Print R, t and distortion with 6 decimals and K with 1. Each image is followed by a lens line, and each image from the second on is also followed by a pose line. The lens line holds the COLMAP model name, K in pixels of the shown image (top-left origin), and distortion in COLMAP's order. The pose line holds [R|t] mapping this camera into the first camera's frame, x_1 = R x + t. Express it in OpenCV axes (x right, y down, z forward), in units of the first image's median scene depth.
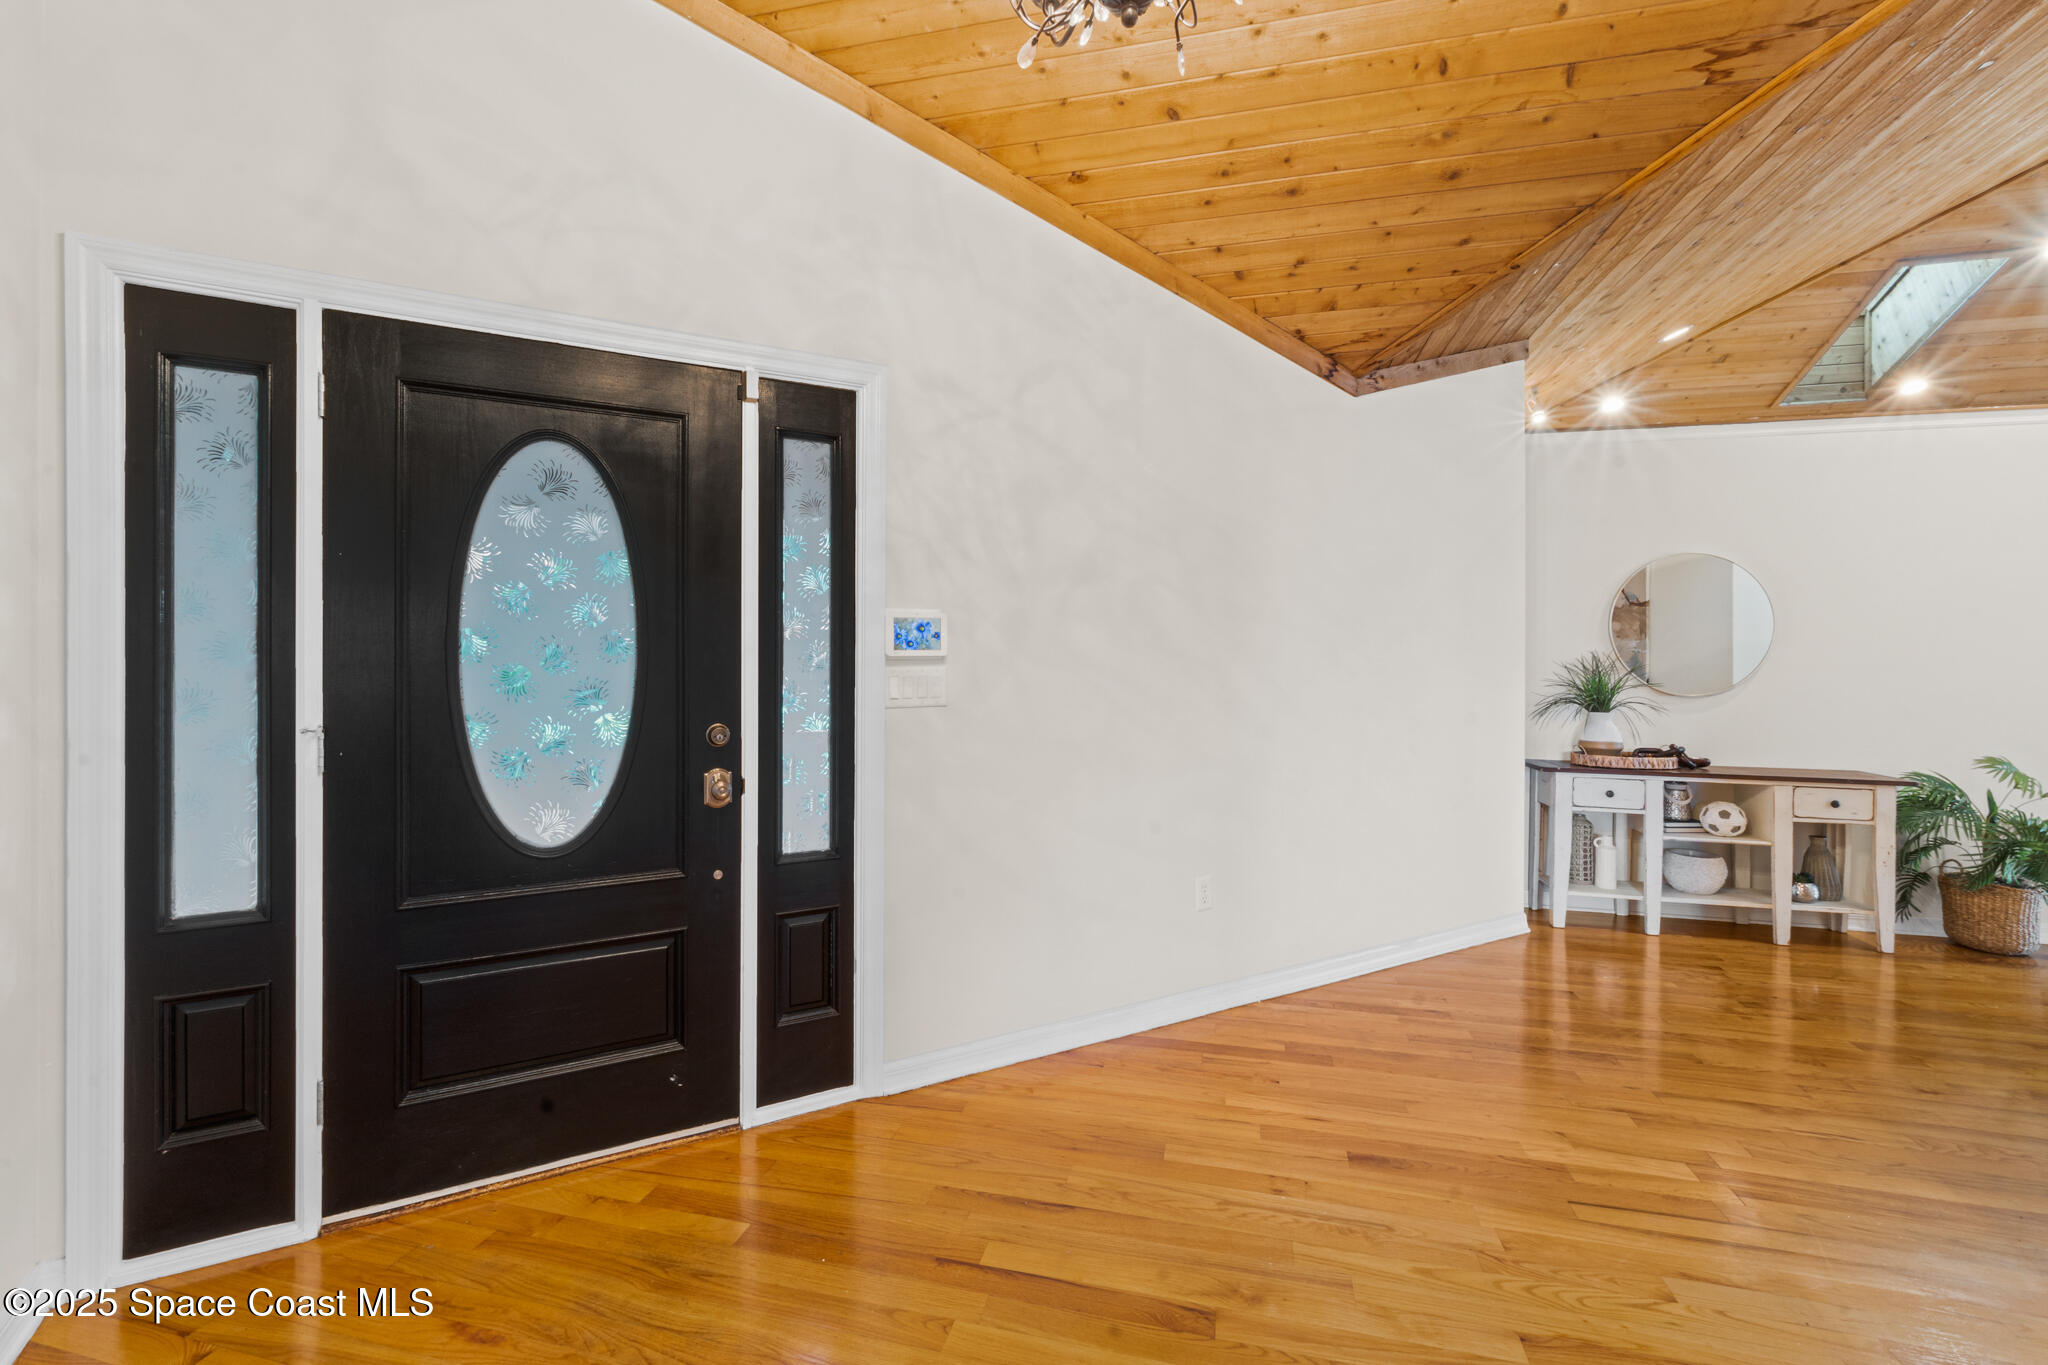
lens RADIAL K [[919.1, 0, 1015.1], [0, 919.1, 660.2], [0, 0, 1]] dist [0.000867, 0.000990]
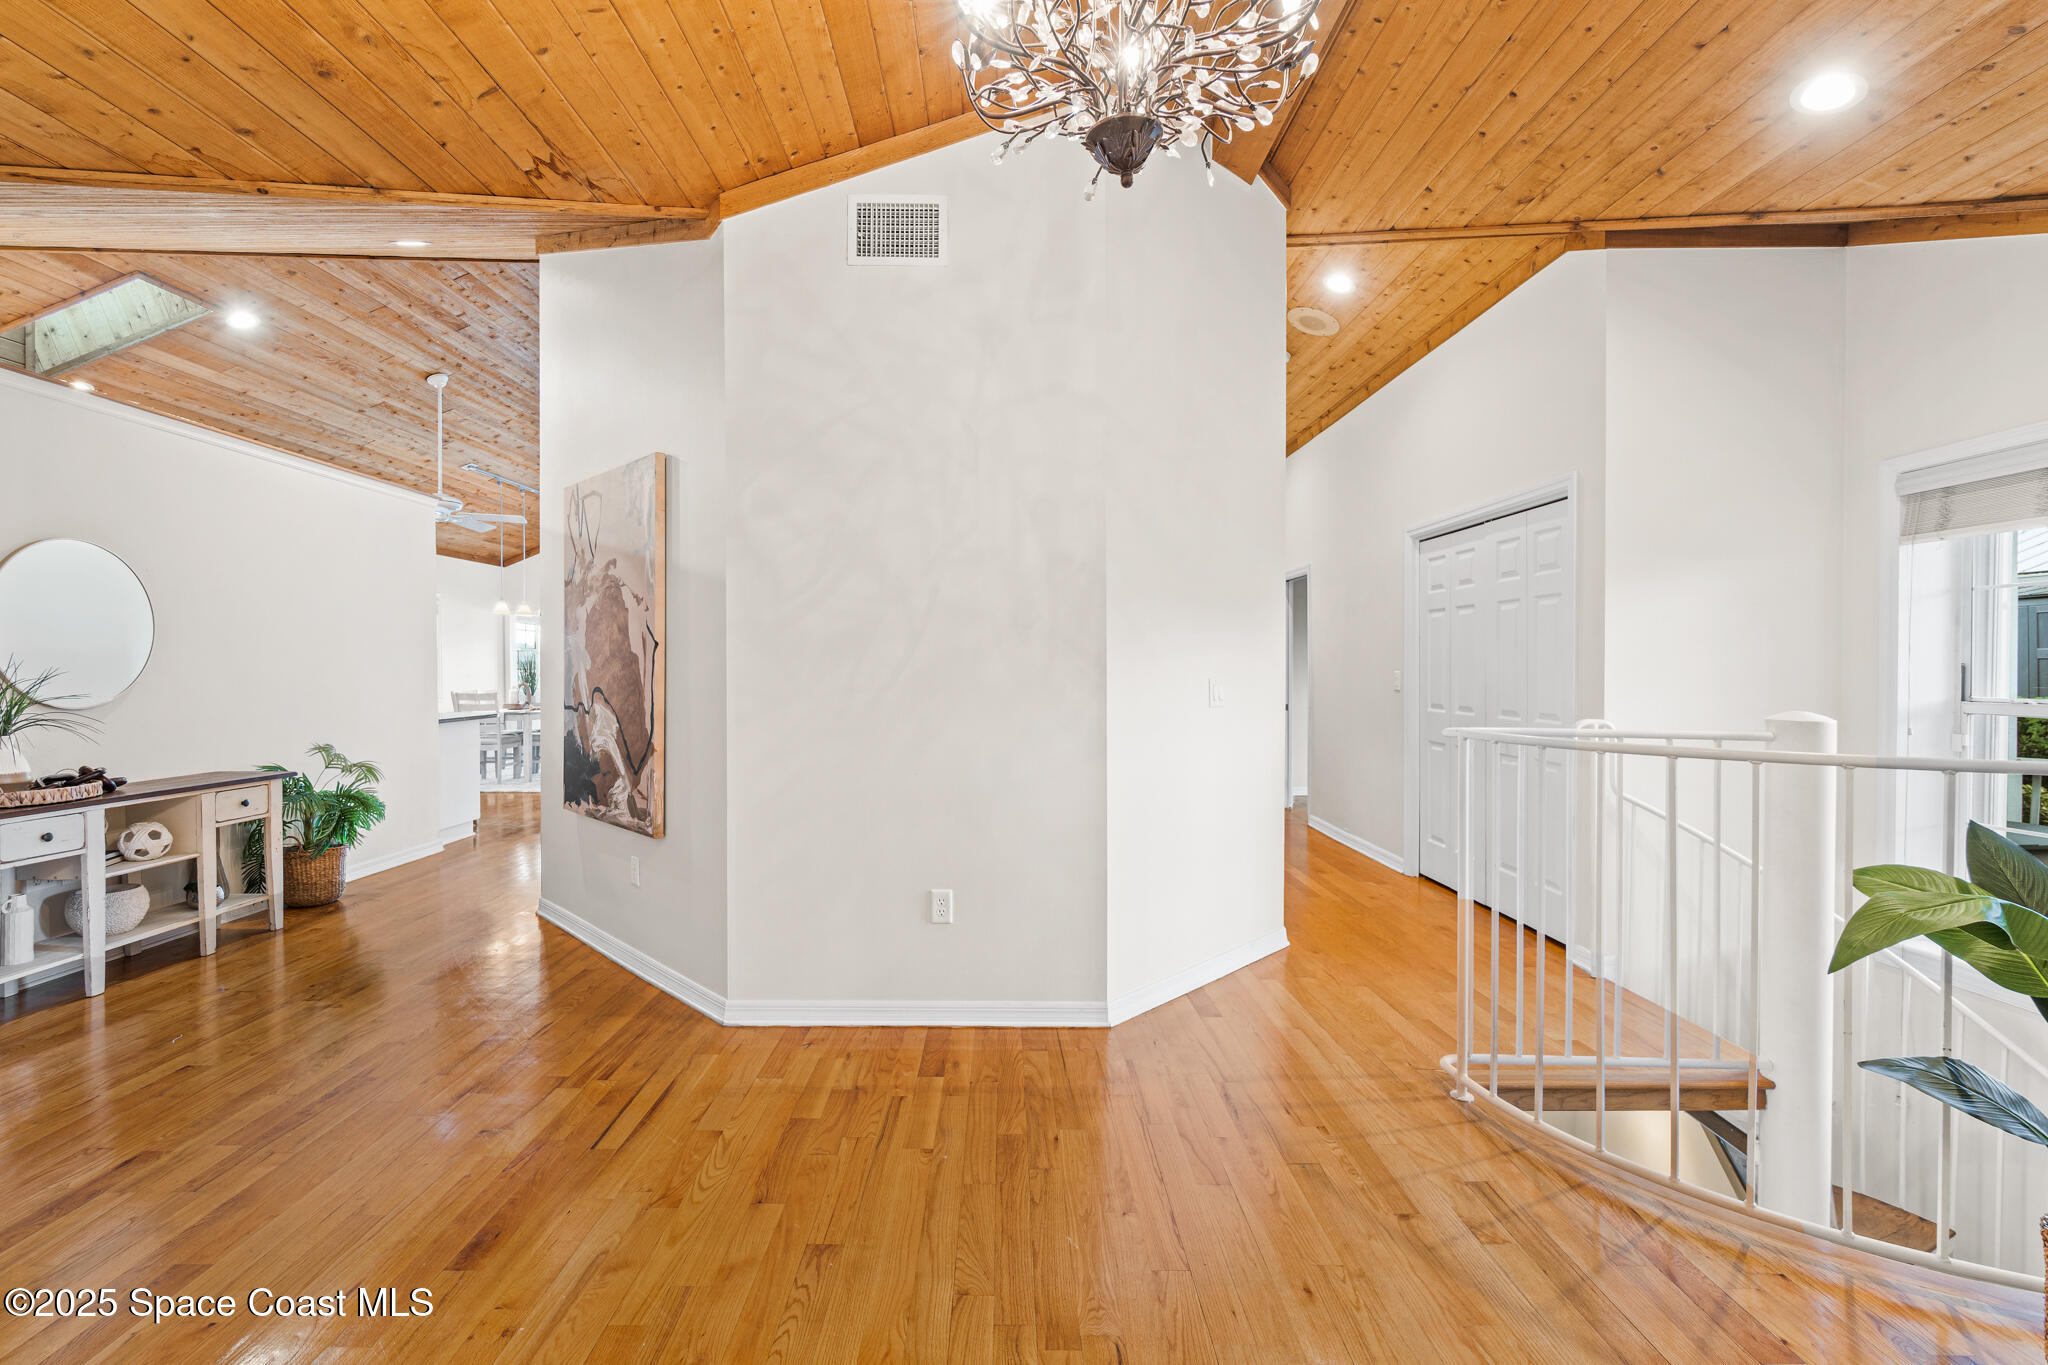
lens RADIAL K [[898.1, 0, 1003.4], [0, 898.1, 672.2], [0, 0, 1]] dist [-0.000671, -0.000648]
pose [[-0.247044, -0.011963, 0.968930, -0.298711], [0.005384, 0.999891, 0.013718, -0.001373], [-0.968989, 0.008606, -0.246953, 0.407050]]
